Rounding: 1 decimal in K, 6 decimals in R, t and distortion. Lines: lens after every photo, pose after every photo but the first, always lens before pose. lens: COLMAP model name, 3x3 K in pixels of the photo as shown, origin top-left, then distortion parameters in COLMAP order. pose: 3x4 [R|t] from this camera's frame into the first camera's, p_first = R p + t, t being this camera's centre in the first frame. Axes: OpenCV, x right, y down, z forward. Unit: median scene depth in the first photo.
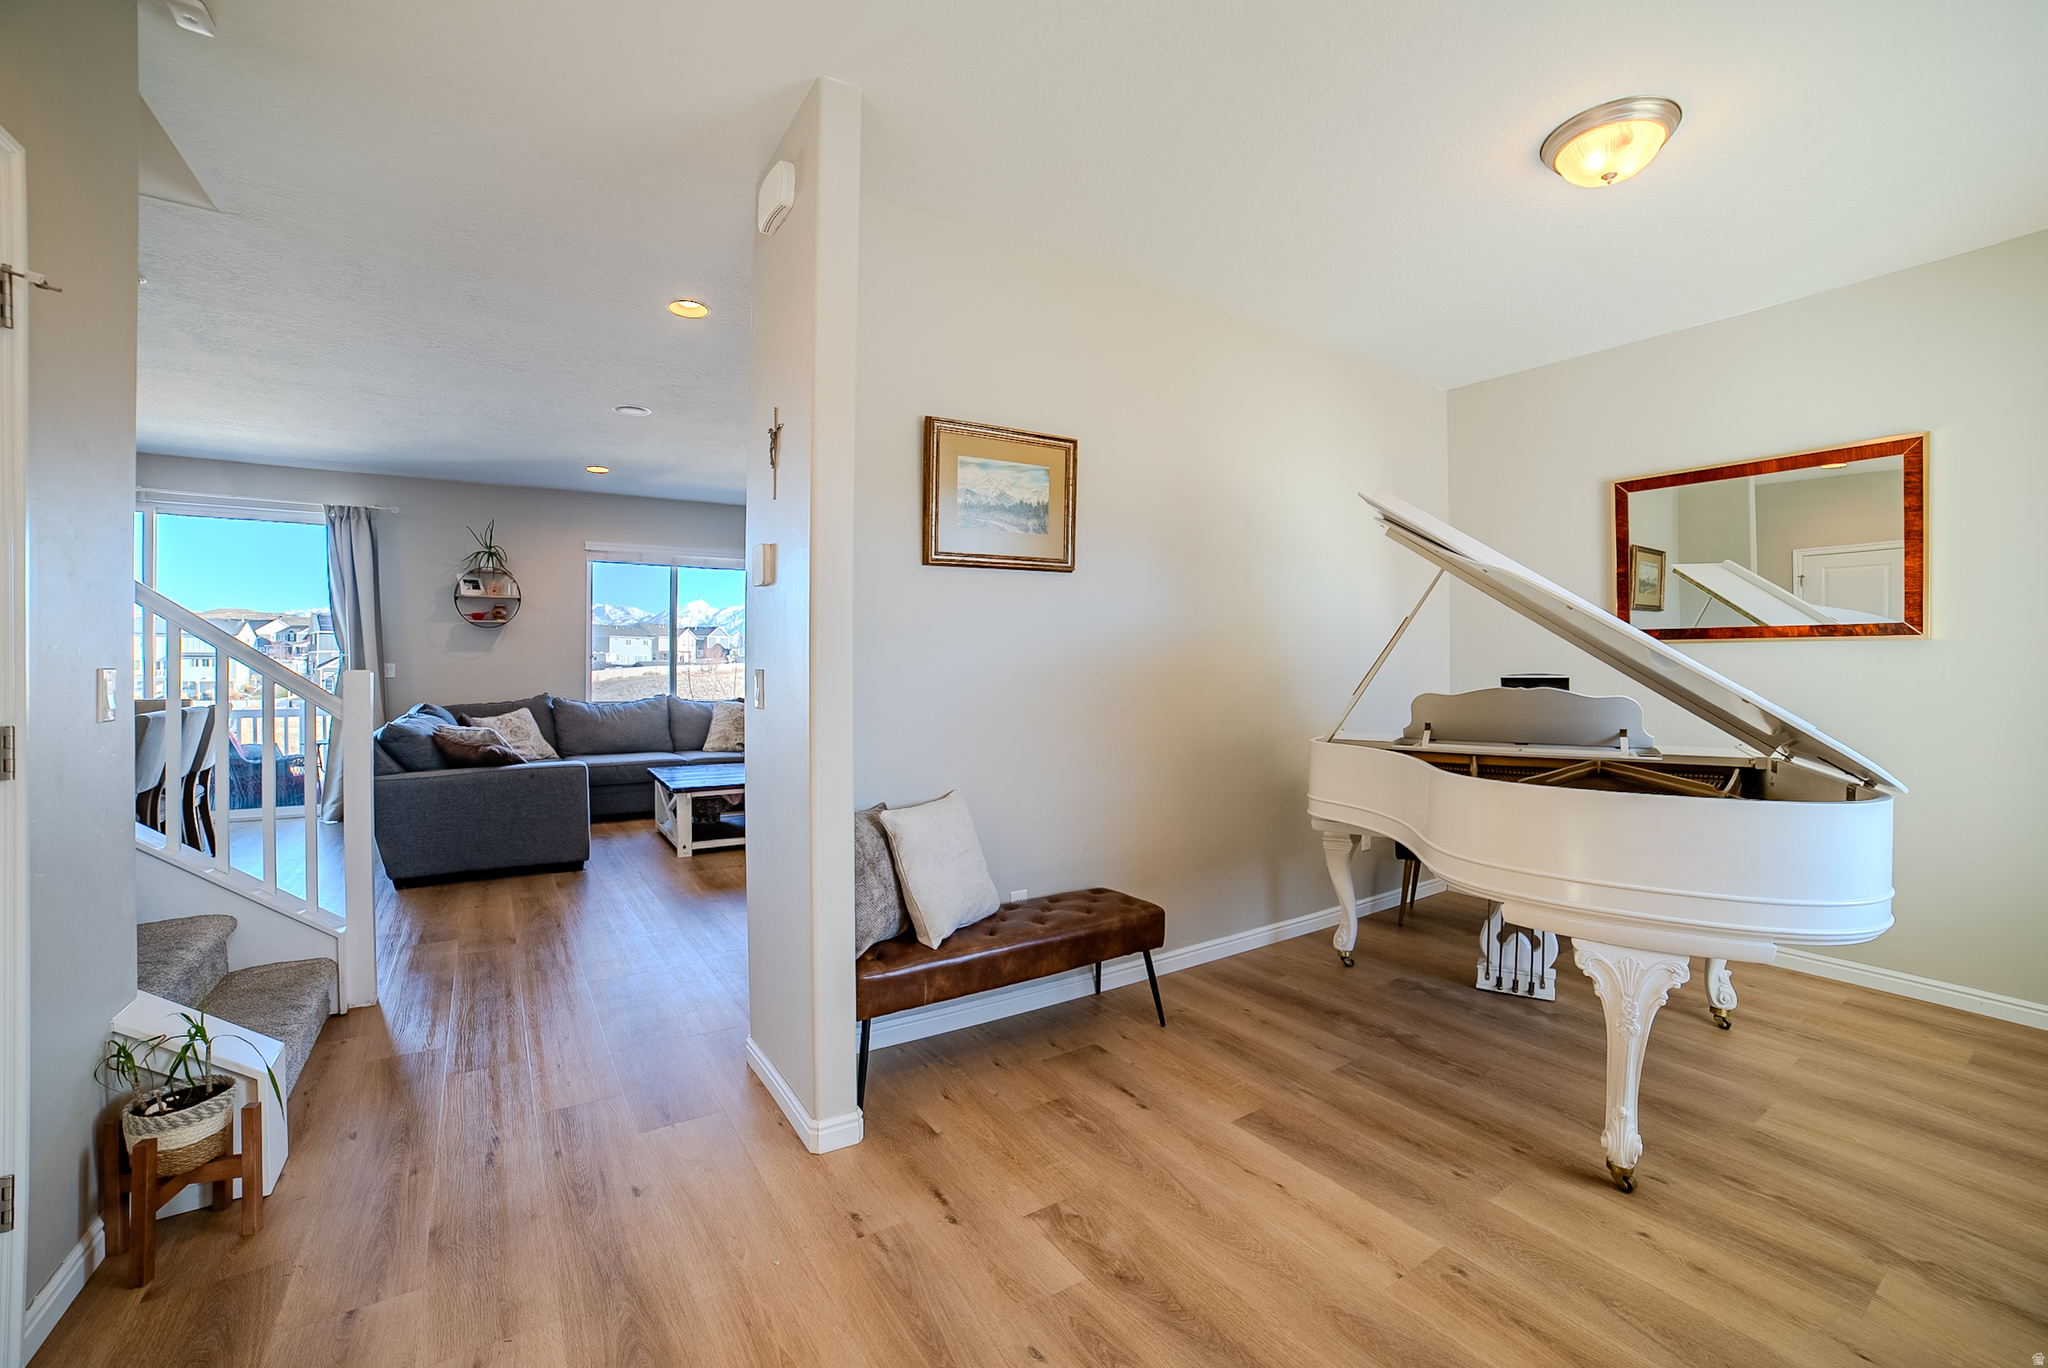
lens RADIAL K [[1043.5, 0, 991.1], [0, 1043.5, 646.9], [0, 0, 1]] dist [-0.085000, 0.012160]
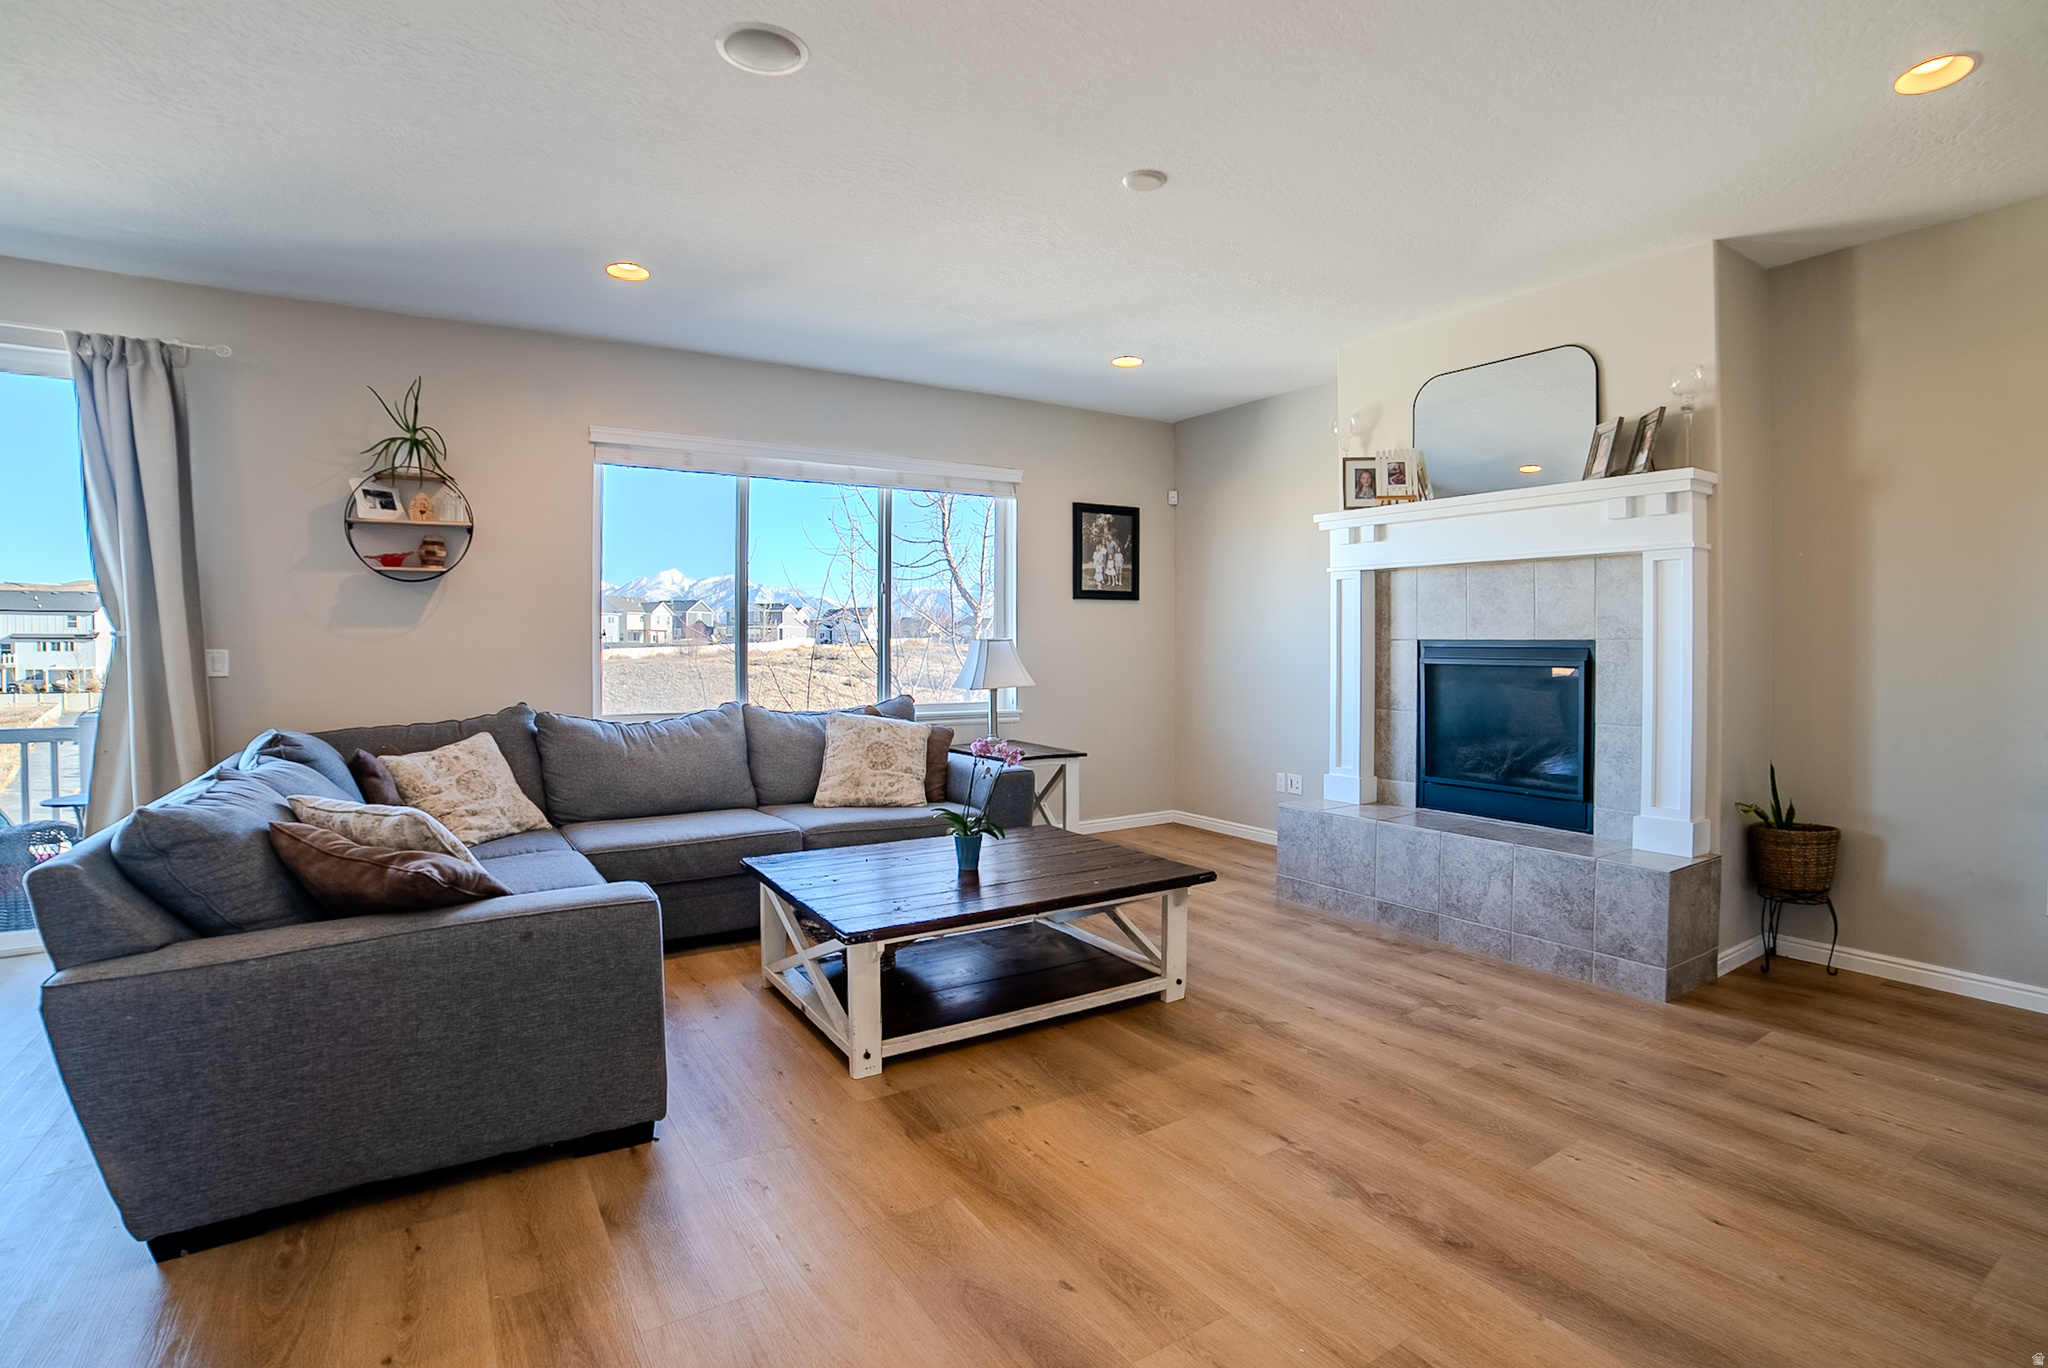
lens RADIAL K [[1043.5, 0, 987.0], [0, 1043.5, 643.4], [0, 0, 1]] dist [-0.085000, 0.012160]
pose [[0.998498, -0.002835, 0.054707, -0.222806], [0.001955, 0.999868, 0.016117, 0.005906], [-0.054745, -0.015986, 0.998372, 0.458298]]
